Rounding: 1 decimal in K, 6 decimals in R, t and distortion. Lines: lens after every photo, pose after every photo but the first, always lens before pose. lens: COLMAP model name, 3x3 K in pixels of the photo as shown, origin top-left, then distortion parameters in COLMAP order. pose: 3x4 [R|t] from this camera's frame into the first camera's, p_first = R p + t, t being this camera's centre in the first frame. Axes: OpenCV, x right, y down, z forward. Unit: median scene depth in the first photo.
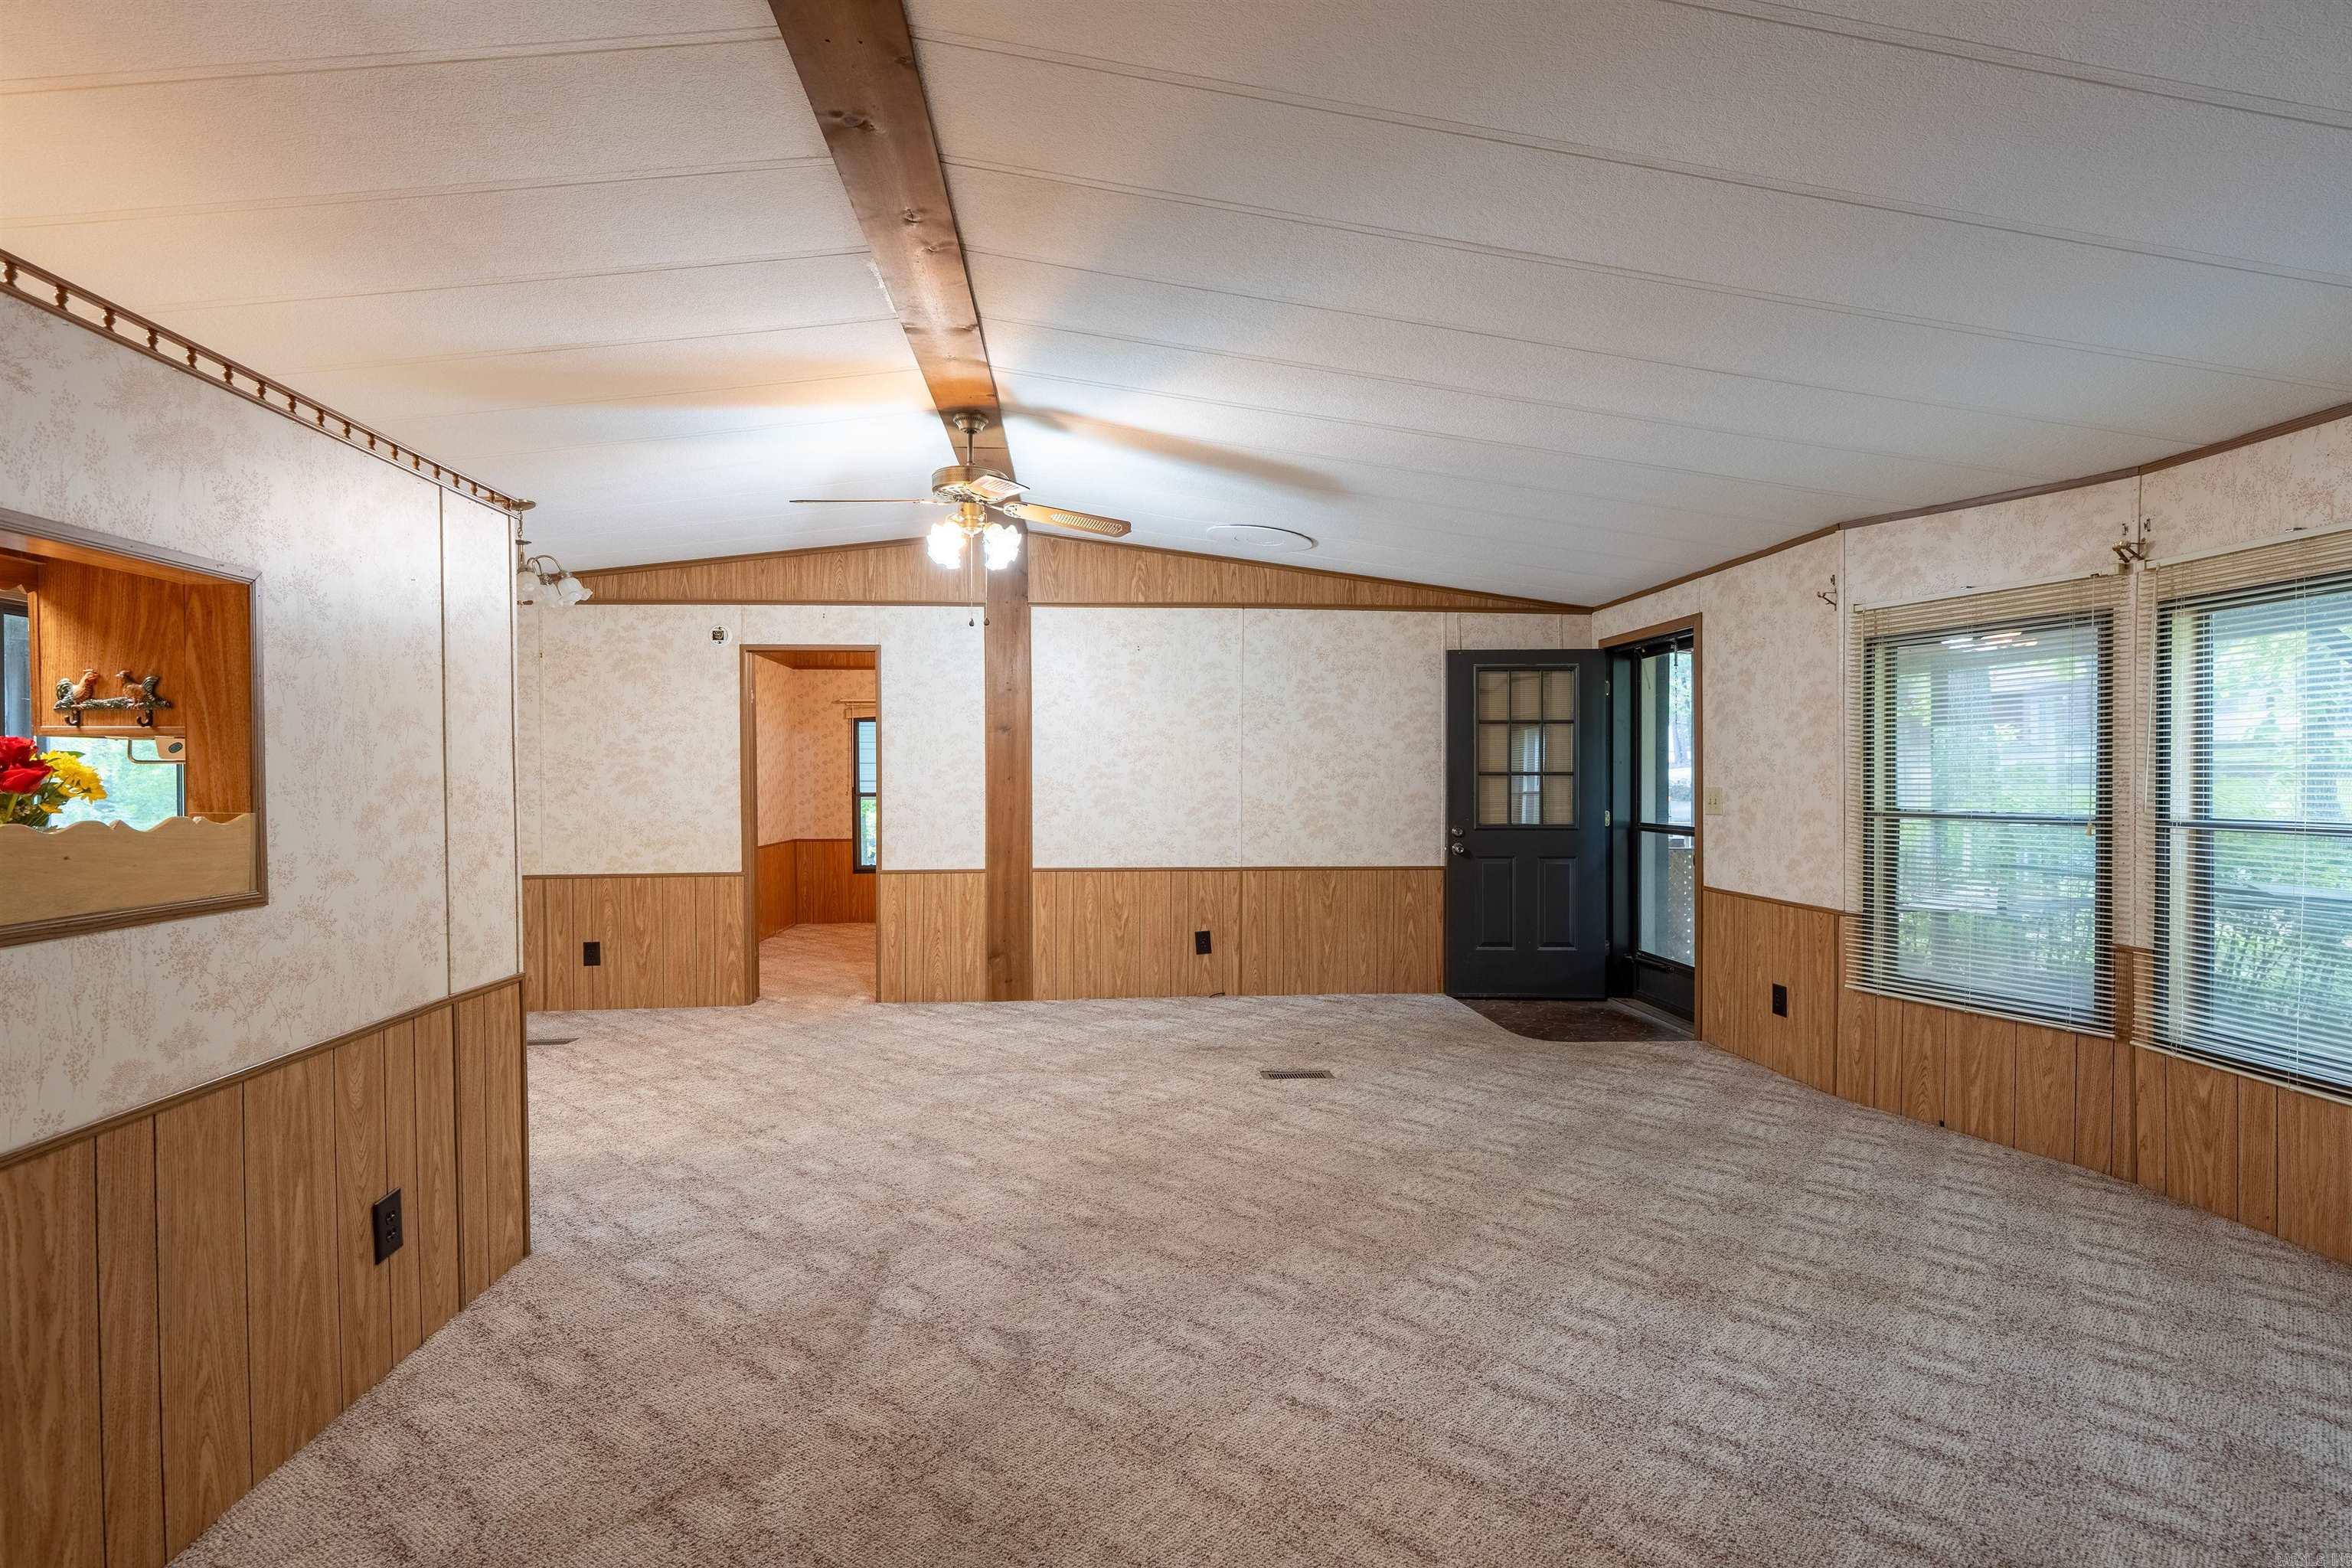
lens RADIAL K [[1051.3, 0, 1178.6], [0, 1051.3, 787.6], [0, 0, 1]] dist [-0.007177, 0.003243]
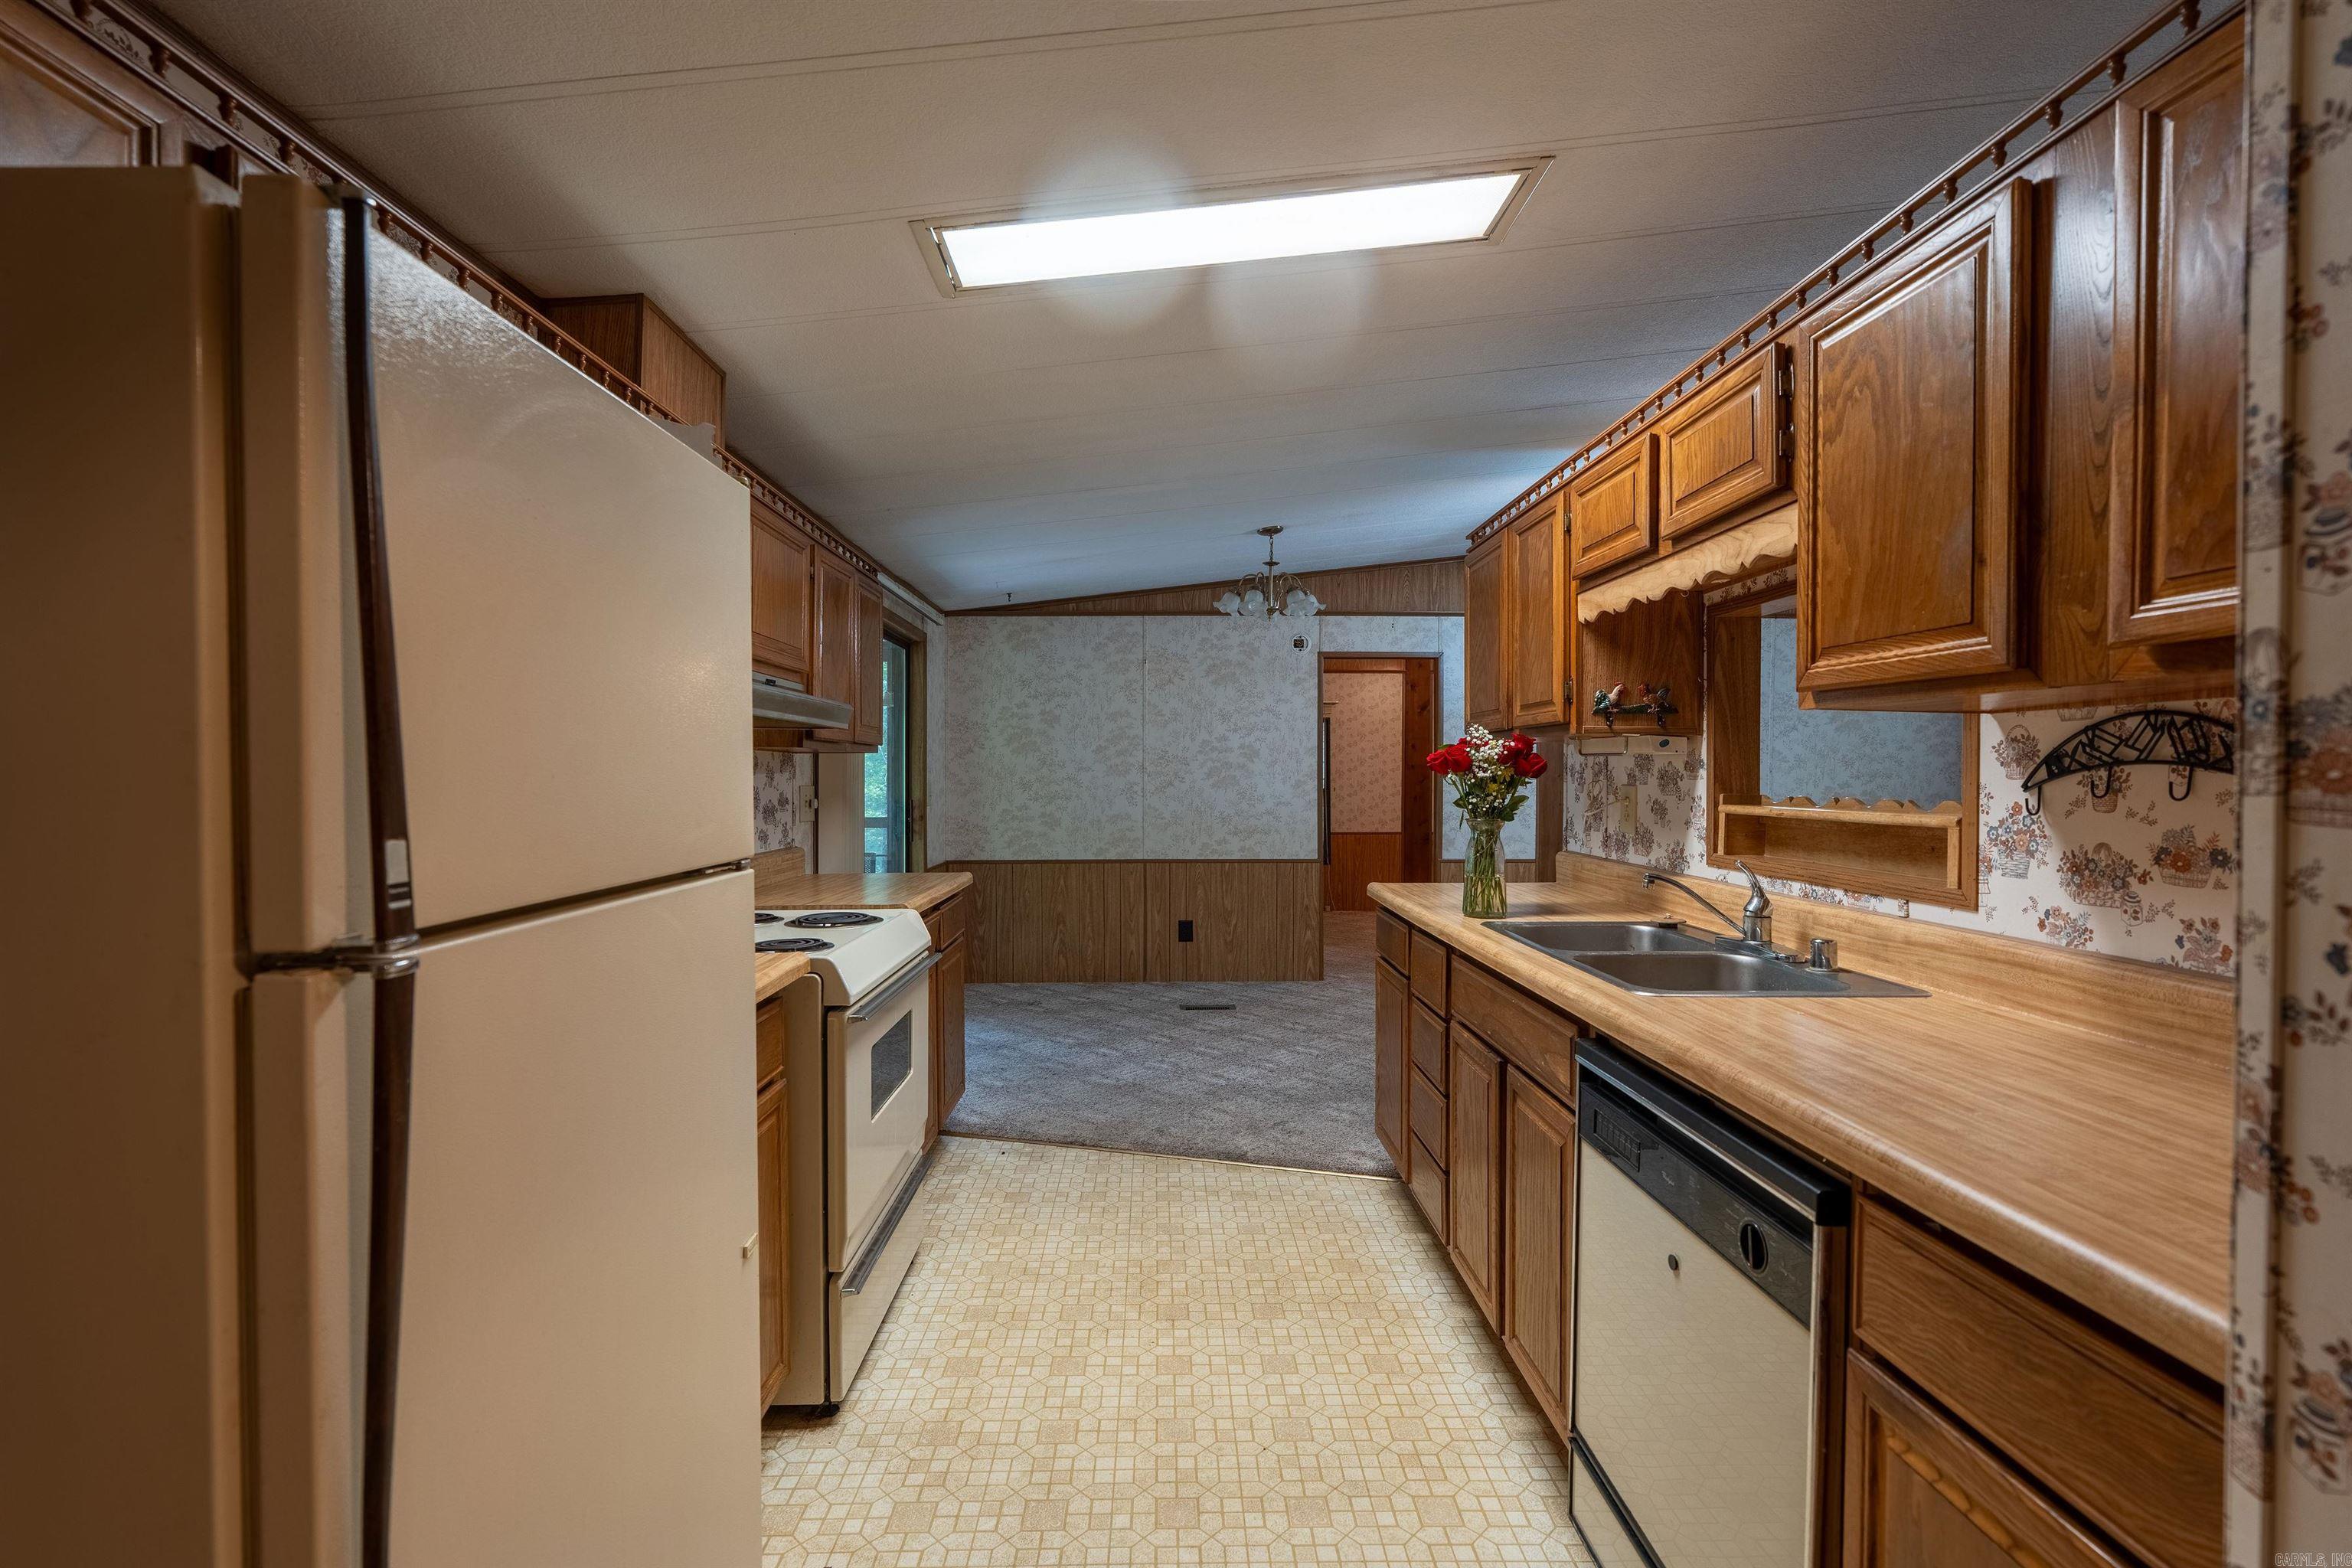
lens RADIAL K [[1051.3, 0, 1170.3], [0, 1051.3, 785.4], [0, 0, 1]] dist [-0.007177, 0.003243]
pose [[0.996962, 0.009430, -0.077317, -0.601777], [-0.009621, 0.999952, -0.002102, 0.009032], [0.077293, 0.002839, 0.997004, -0.133874]]
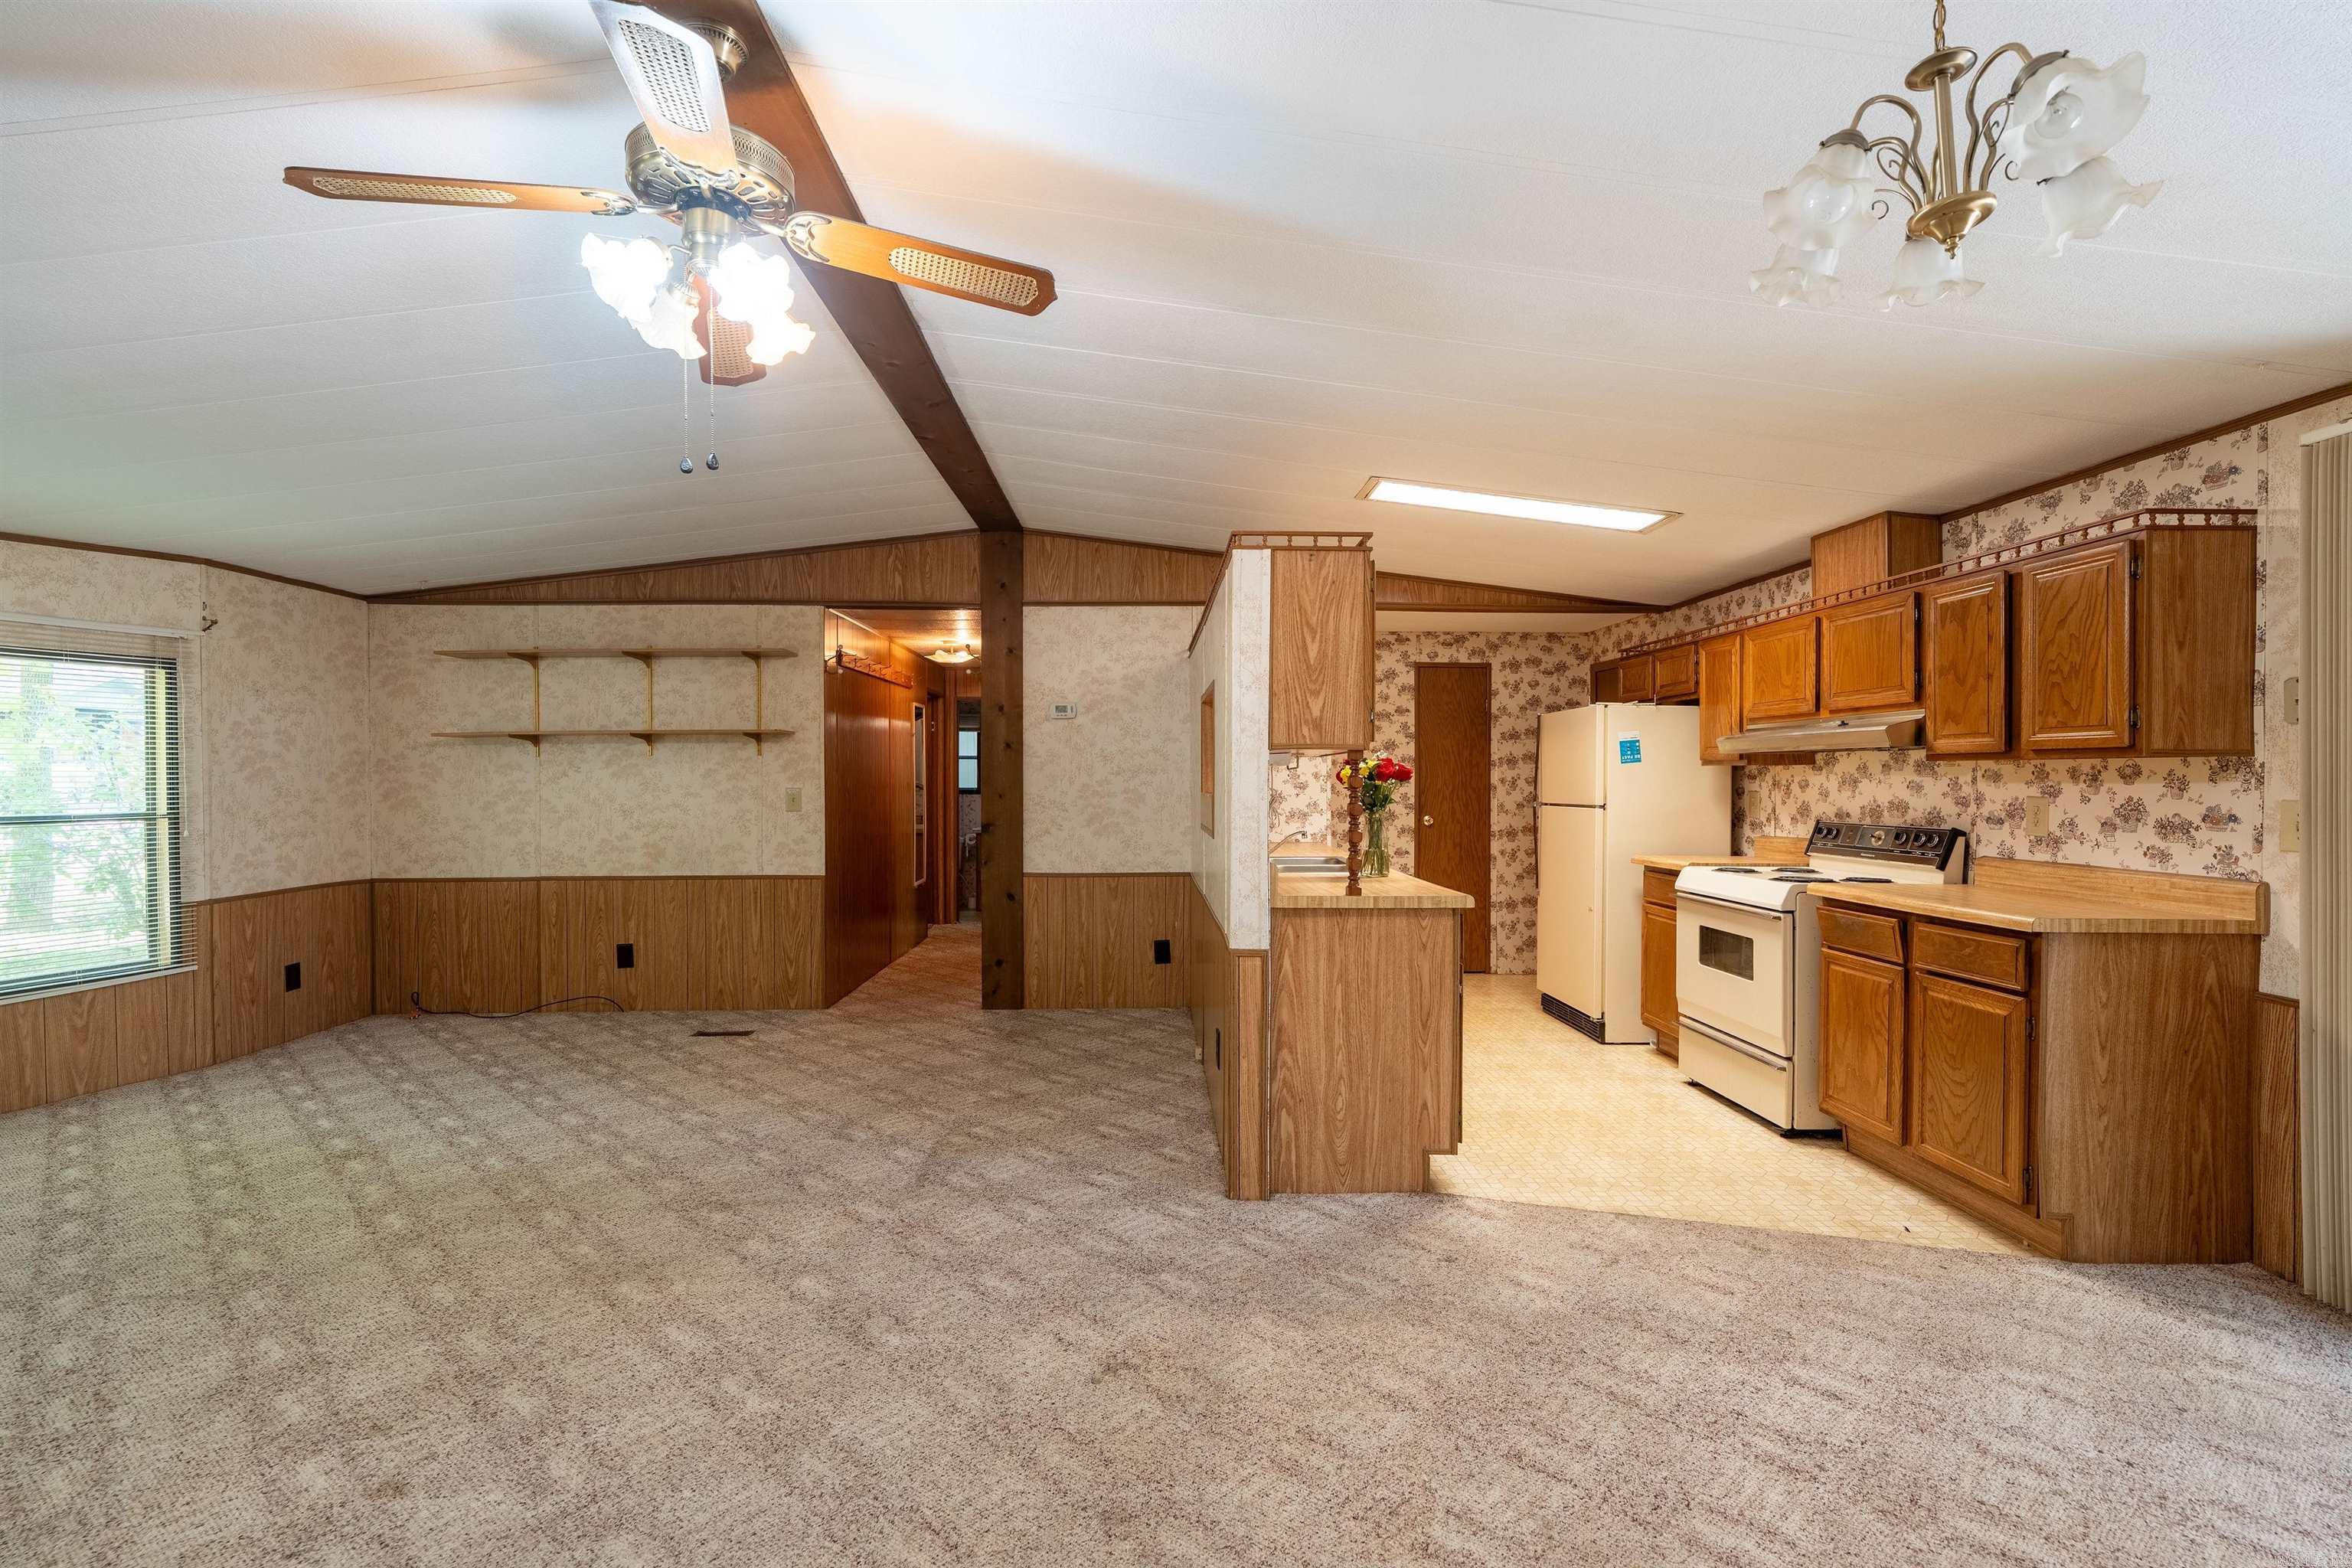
lens RADIAL K [[1051.3, 0, 1176.7], [0, 1051.3, 785.5], [0, 0, 1]] dist [-0.007177, 0.003243]
pose [[-0.998229, 0.006451, 0.059145, -0.374341], [0.007469, 0.999827, 0.017019, -0.012112], [-0.059025, 0.017431, -0.998104, 1.256837]]
